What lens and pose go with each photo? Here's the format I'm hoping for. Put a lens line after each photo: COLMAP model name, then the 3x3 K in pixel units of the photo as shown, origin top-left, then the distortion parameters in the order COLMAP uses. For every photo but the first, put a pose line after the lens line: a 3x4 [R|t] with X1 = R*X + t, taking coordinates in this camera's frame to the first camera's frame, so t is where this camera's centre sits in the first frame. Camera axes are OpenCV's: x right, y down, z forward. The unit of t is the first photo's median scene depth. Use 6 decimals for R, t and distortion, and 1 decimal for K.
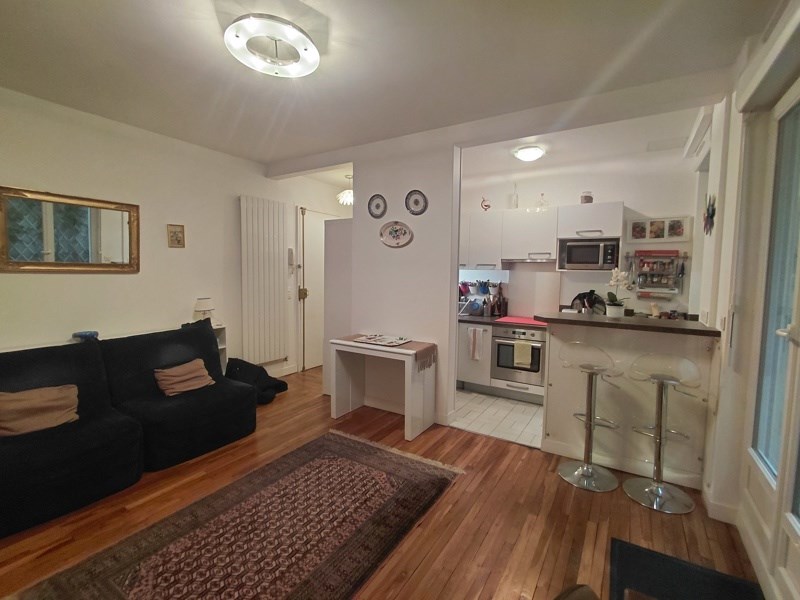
lens RADIAL K [[366.3, 0, 400.0], [0, 366.3, 300.0], [0, 0, 1]] dist [0.002602, 0.000037]
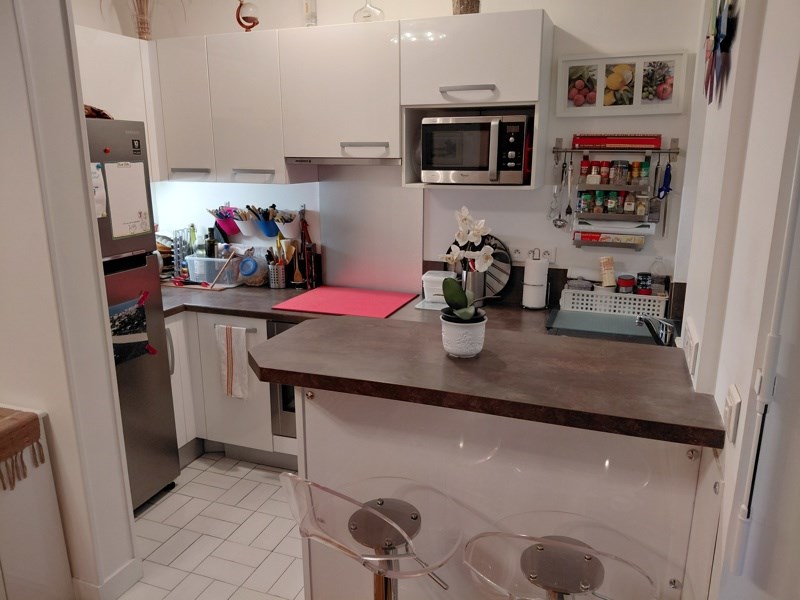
lens RADIAL K [[588.0, 0, 400.0], [0, 588.0, 300.0], [0, 0, 1]] dist [0.027808, -0.007829]
pose [[0.979322, -0.064234, 0.191839, 0.300428], [0.031742, 0.985298, 0.167870, -0.068071], [-0.199802, -0.158309, 0.966963, 0.342045]]
